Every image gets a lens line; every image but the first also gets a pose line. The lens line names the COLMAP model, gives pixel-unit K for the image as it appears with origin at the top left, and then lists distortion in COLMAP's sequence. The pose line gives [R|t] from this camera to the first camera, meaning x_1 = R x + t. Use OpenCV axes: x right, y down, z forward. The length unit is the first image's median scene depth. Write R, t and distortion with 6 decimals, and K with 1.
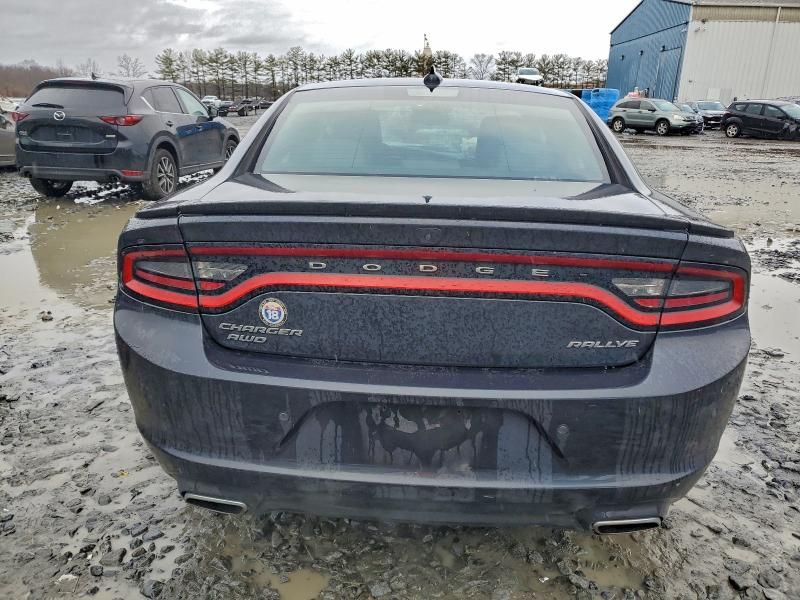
lens RADIAL K [[638.3, 0, 400.0], [0, 638.3, 300.0], [0, 0, 1]] dist [0.037322, -0.004800]
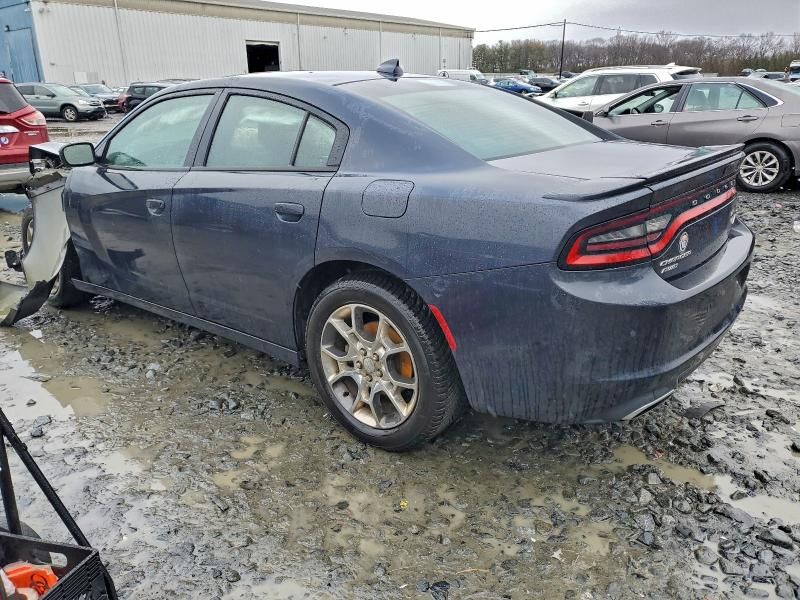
lens RADIAL K [[638.3, 0, 400.0], [0, 638.3, 300.0], [0, 0, 1]] dist [0.037322, -0.004800]
pose [[0.586515, -0.292887, 0.755127, -0.113347], [0.274629, 0.949011, 0.154780, -0.016991], [-0.761957, 0.116599, 0.637045, 0.040617]]
